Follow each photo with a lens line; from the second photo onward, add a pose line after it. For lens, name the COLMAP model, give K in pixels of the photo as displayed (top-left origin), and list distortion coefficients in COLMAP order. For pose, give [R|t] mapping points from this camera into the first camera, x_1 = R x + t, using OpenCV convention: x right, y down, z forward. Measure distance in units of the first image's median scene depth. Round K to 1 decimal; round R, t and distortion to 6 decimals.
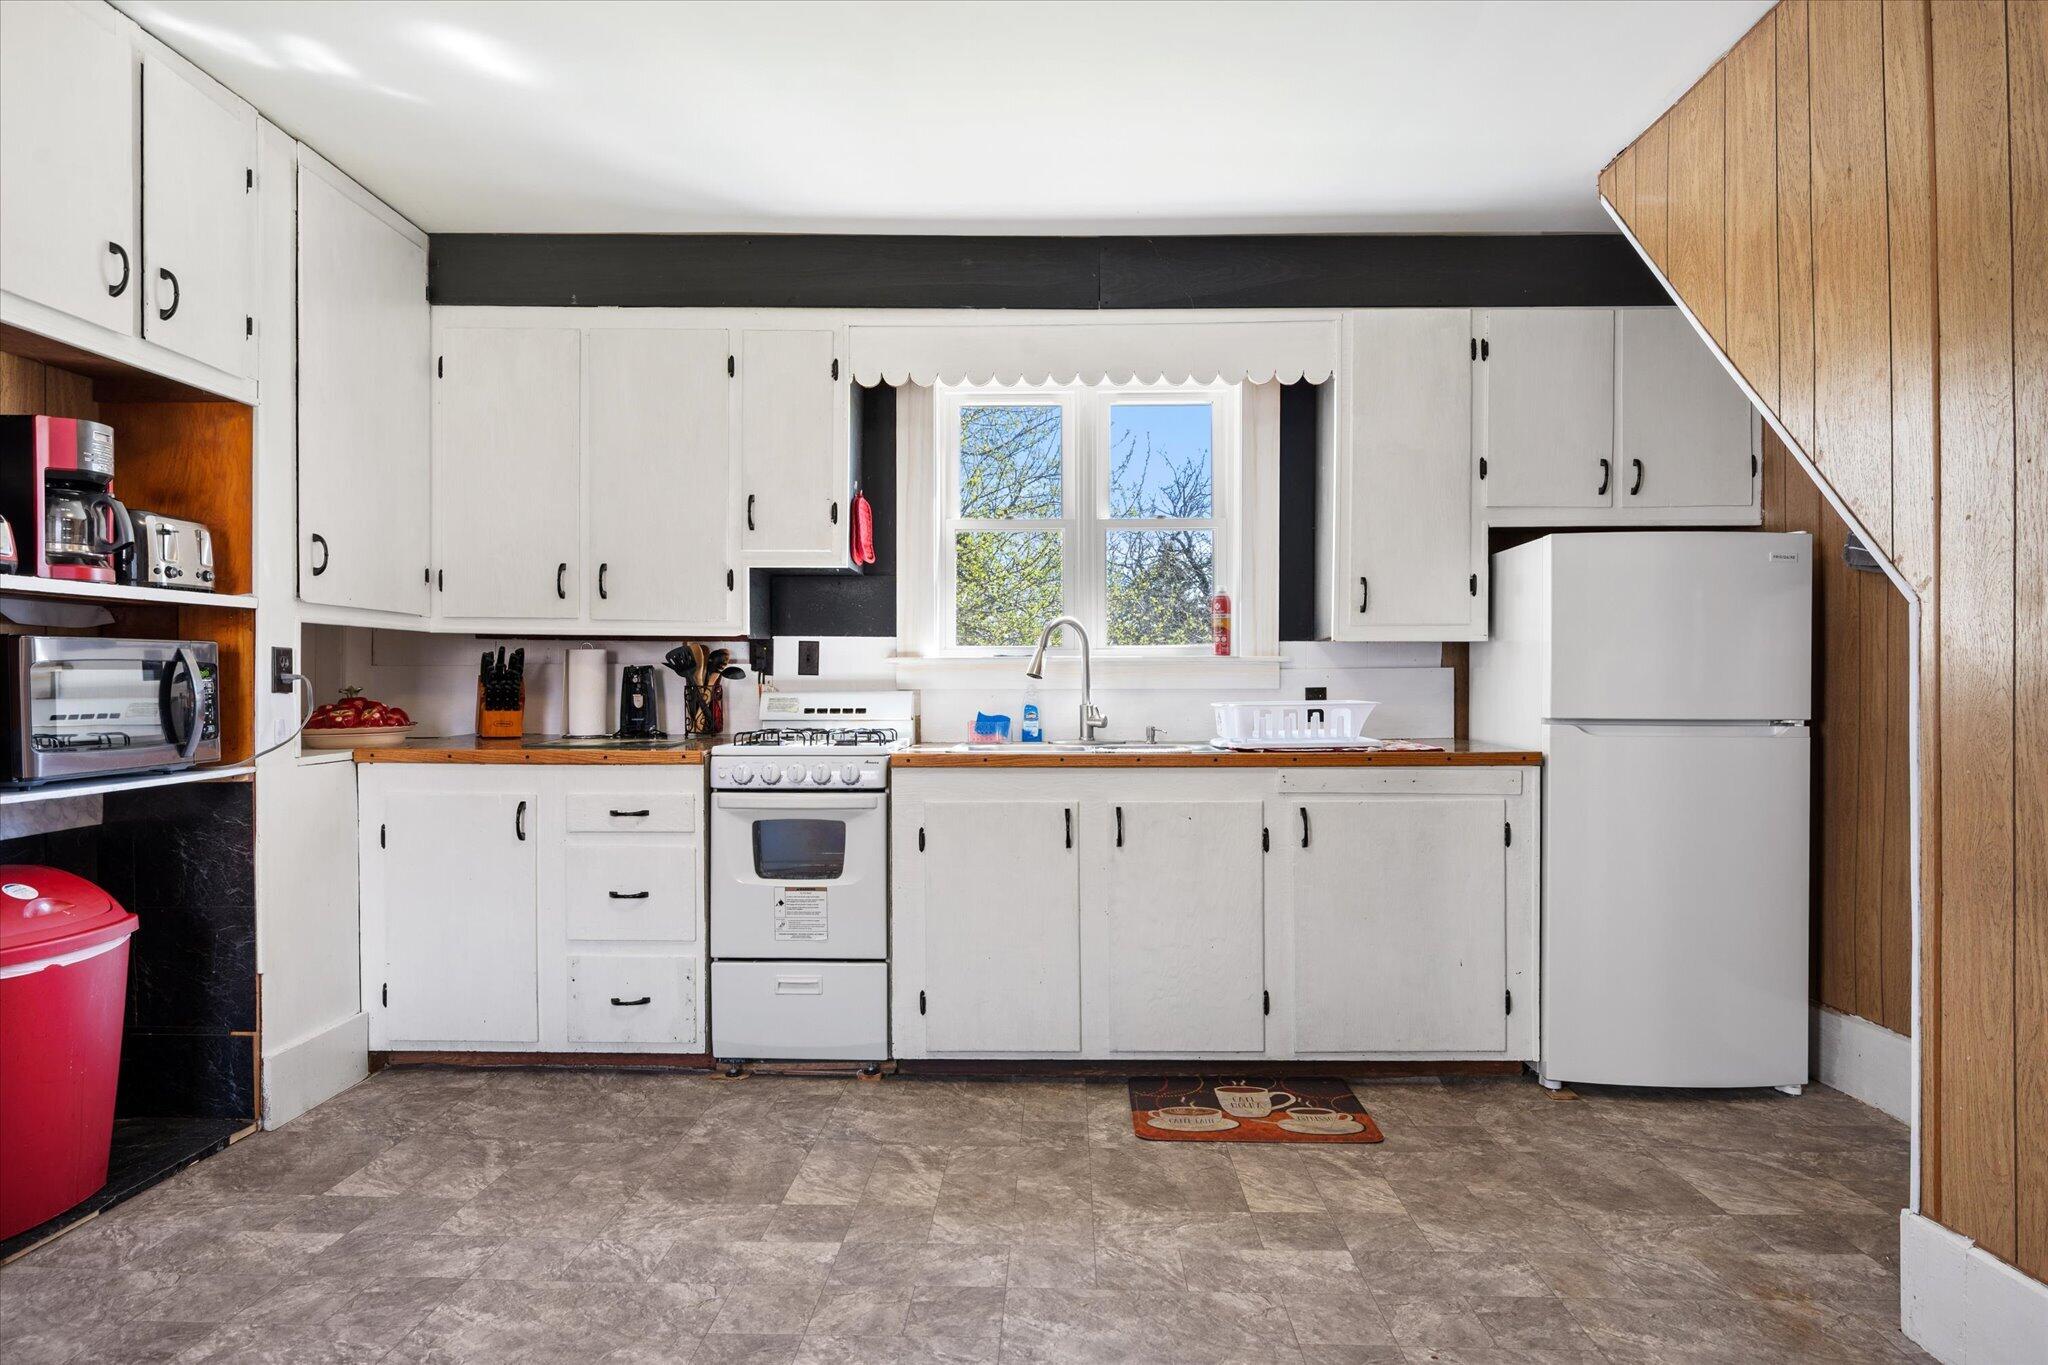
lens RADIAL K [[1136.0, 0, 1038.0], [0, 1136.0, 667.7], [0, 0, 1]] dist [-0.001026, -0.001590]
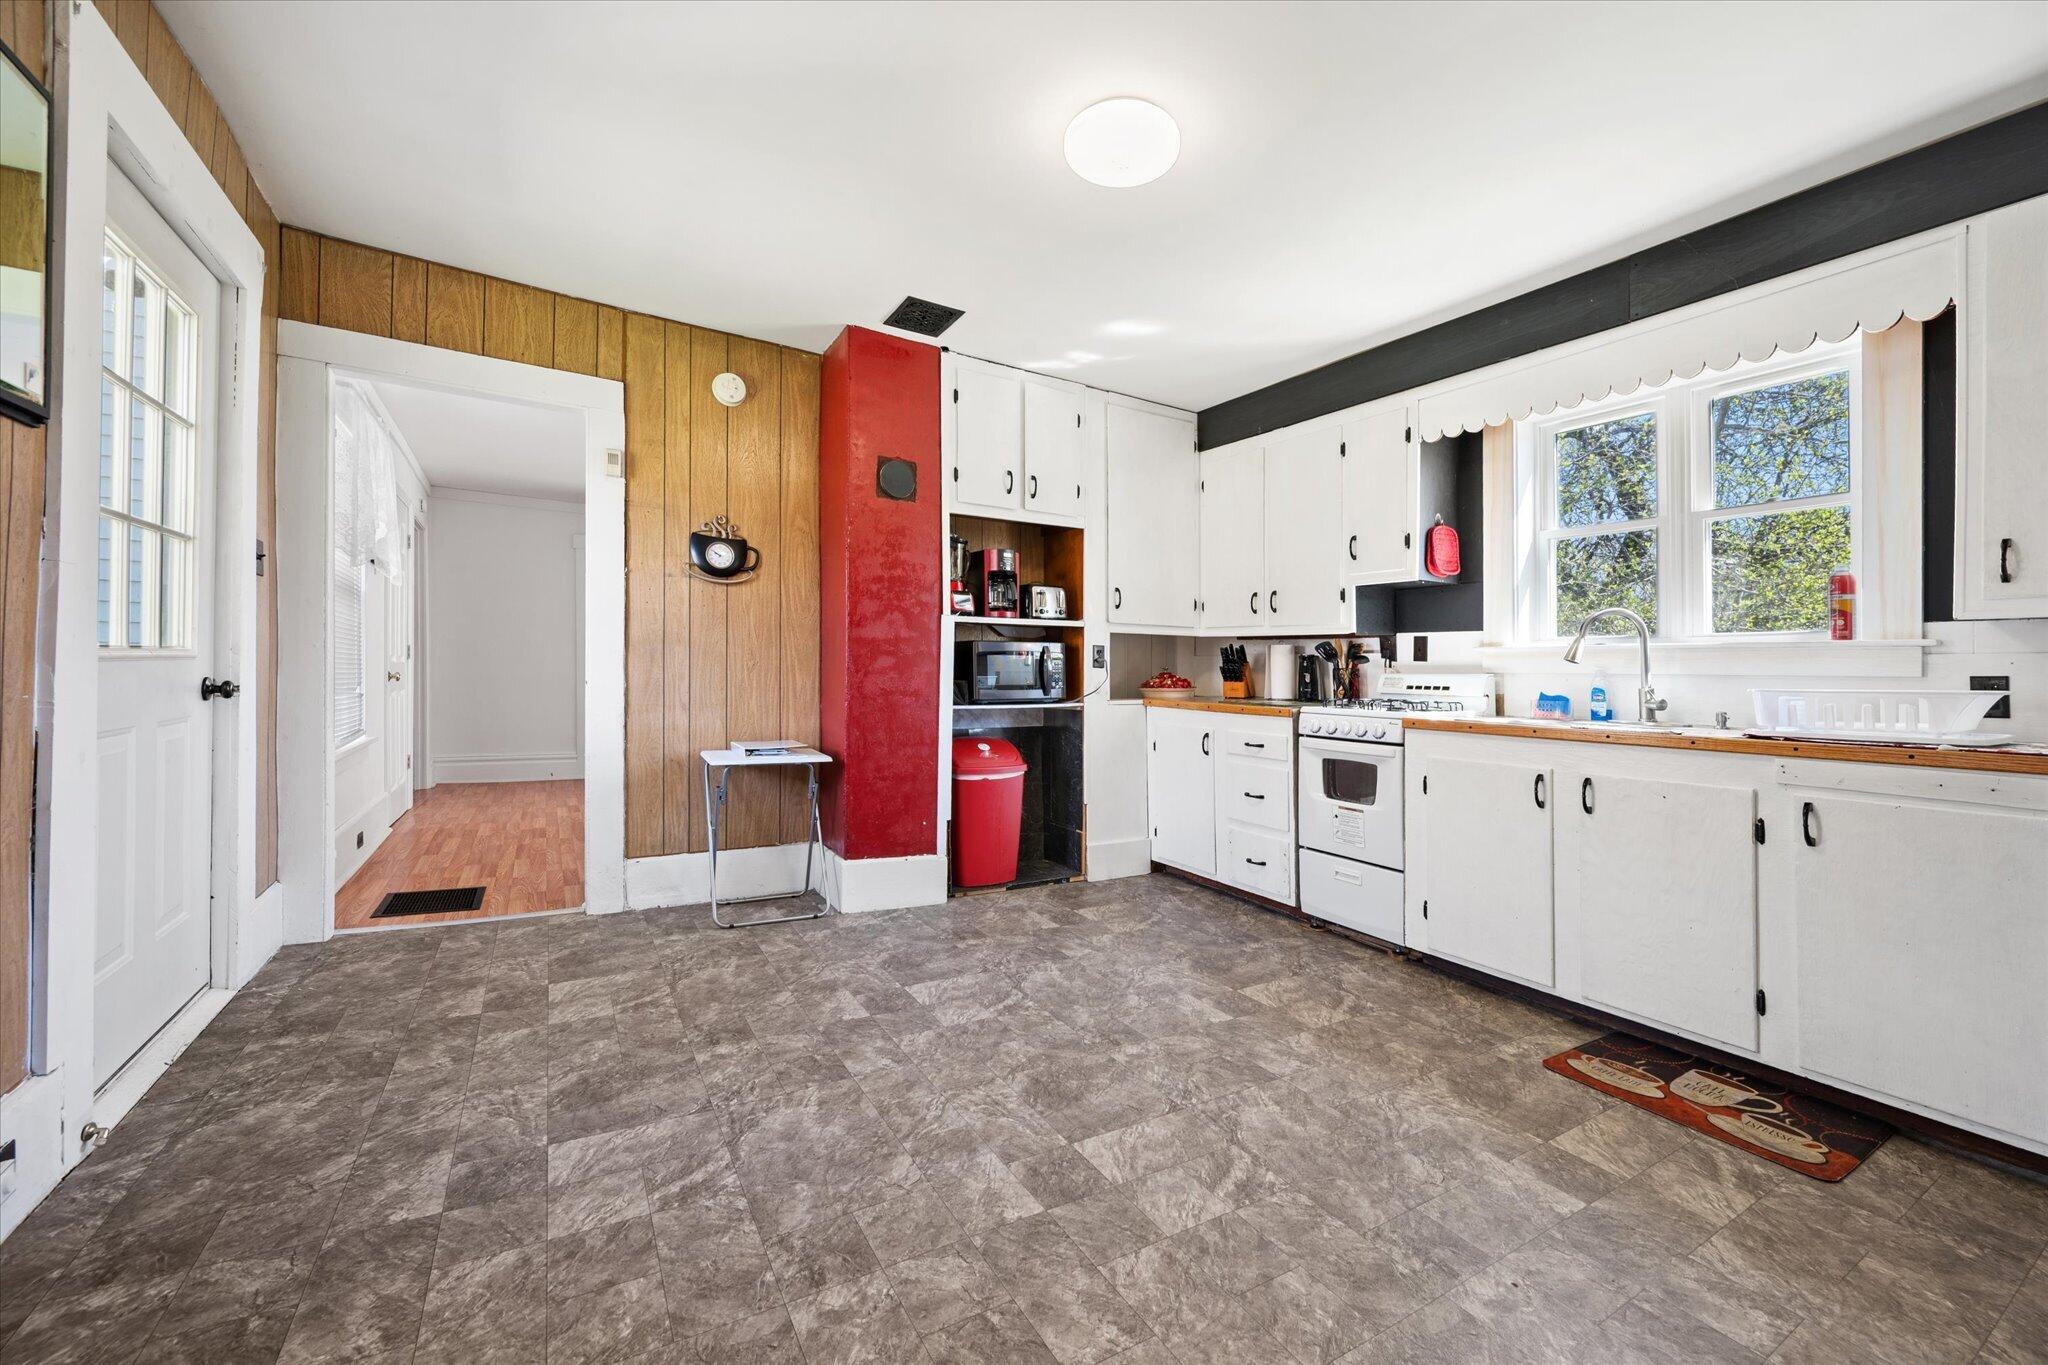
lens RADIAL K [[803.8, 0, 1030.1], [0, 803.8, 662.3], [0, 0, 1]] dist [-0.001296, -0.001361]
pose [[0.532563, 0.001338, -0.846389, 0.442701], [-0.003502, 0.999994, -0.000623, 0.012372], [0.846383, 0.003296, 0.532565, 0.122514]]
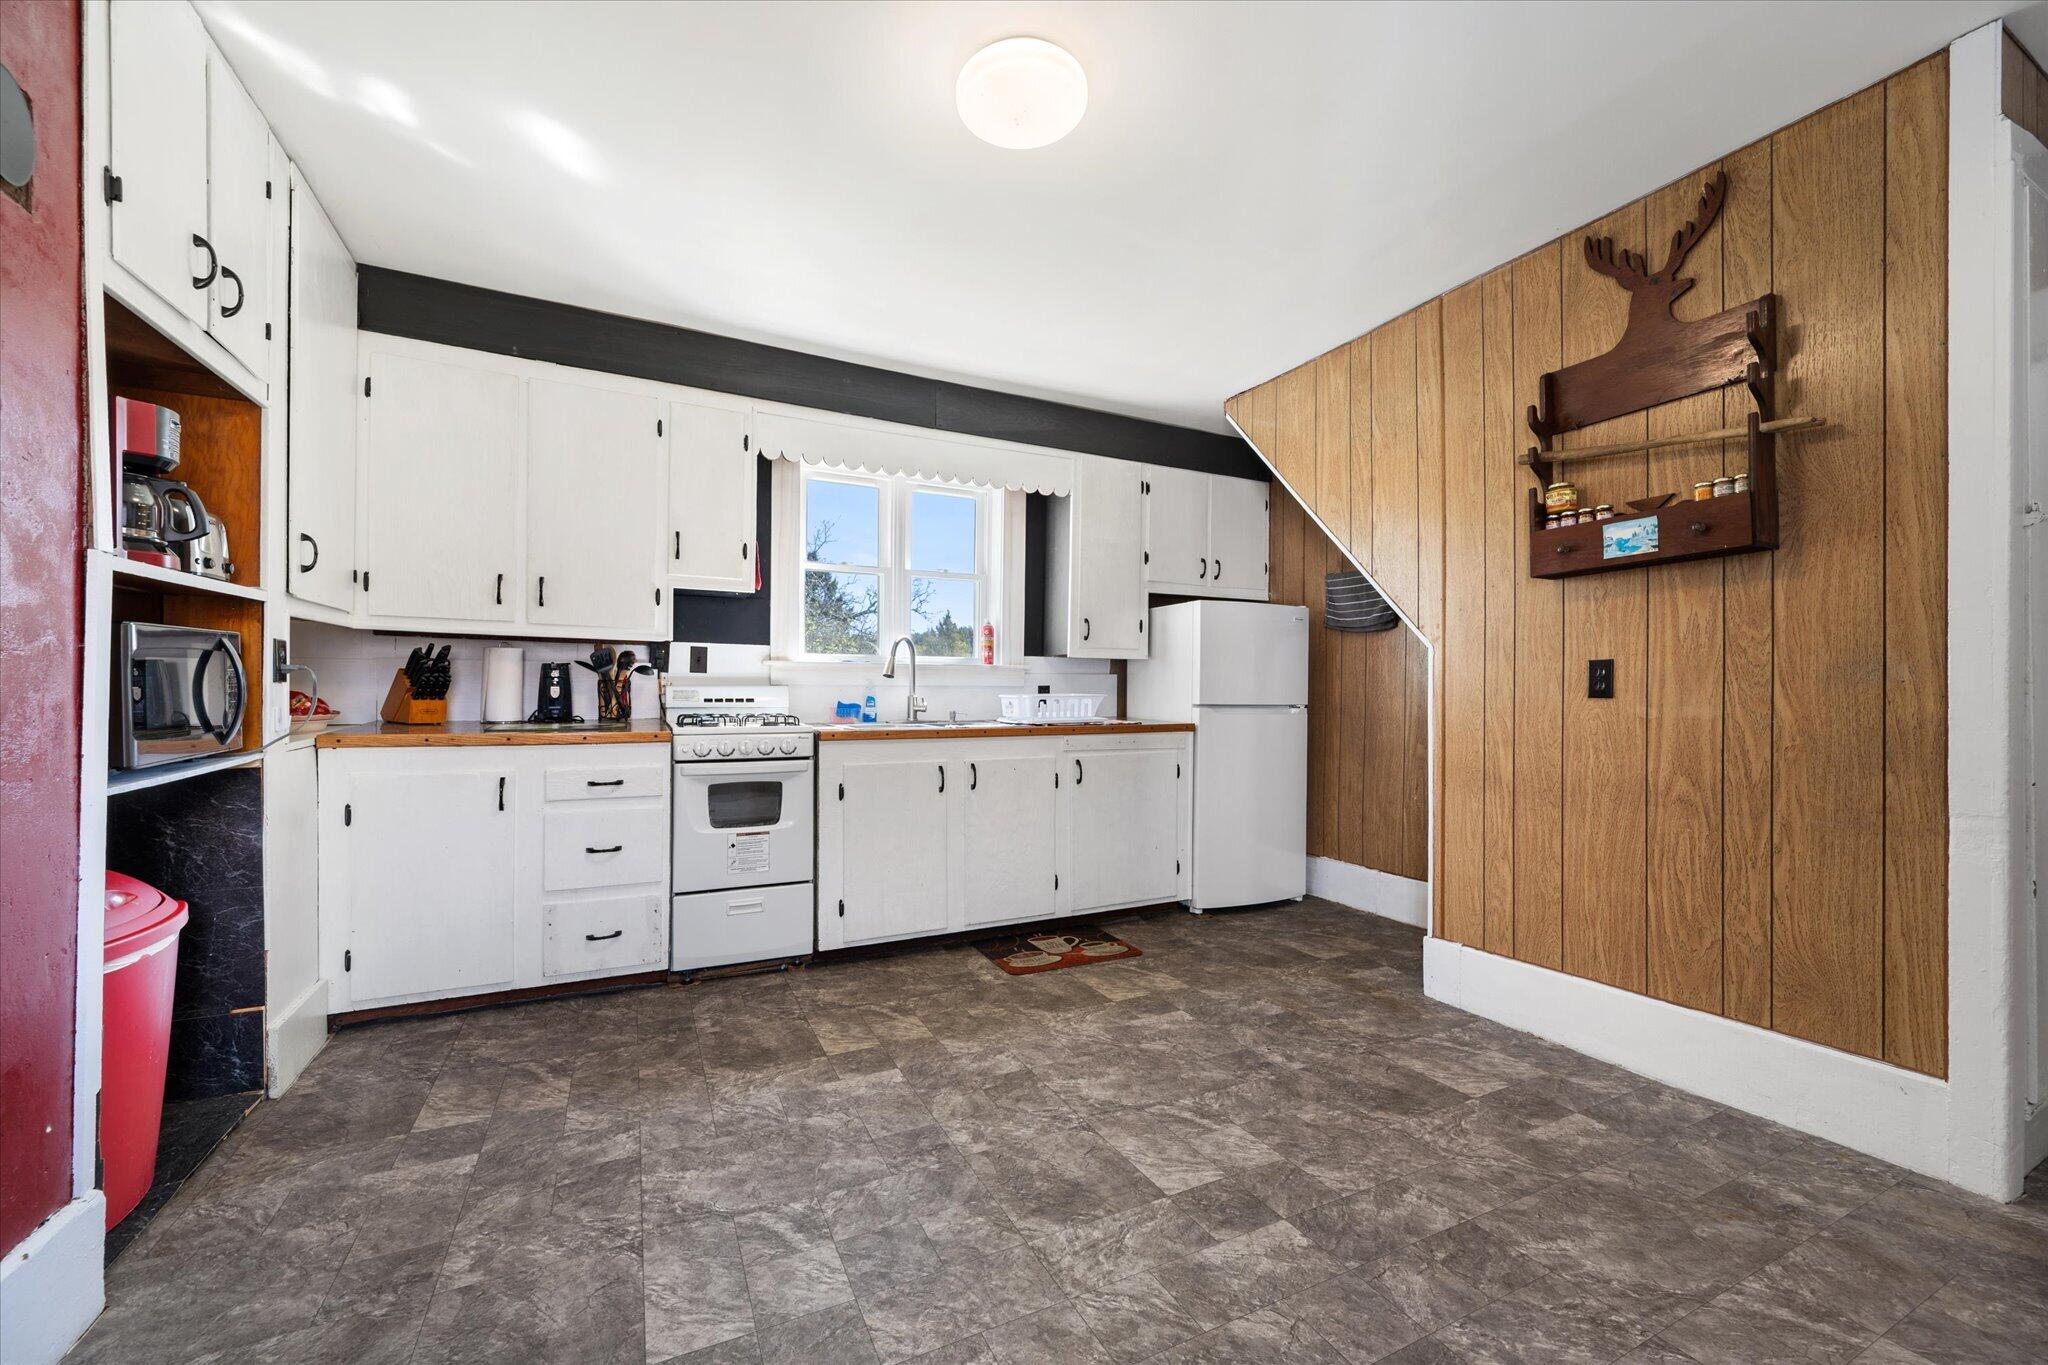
lens RADIAL K [[803.8, 0, 1028.6], [0, 803.8, 674.5], [0, 0, 1]] dist [-0.001296, -0.001361]
pose [[0.884503, 0.015589, 0.466274, -0.367057], [-0.017224, 0.999851, -0.000756, 0.003447], [-0.466217, -0.007363, 0.884640, 0.017909]]
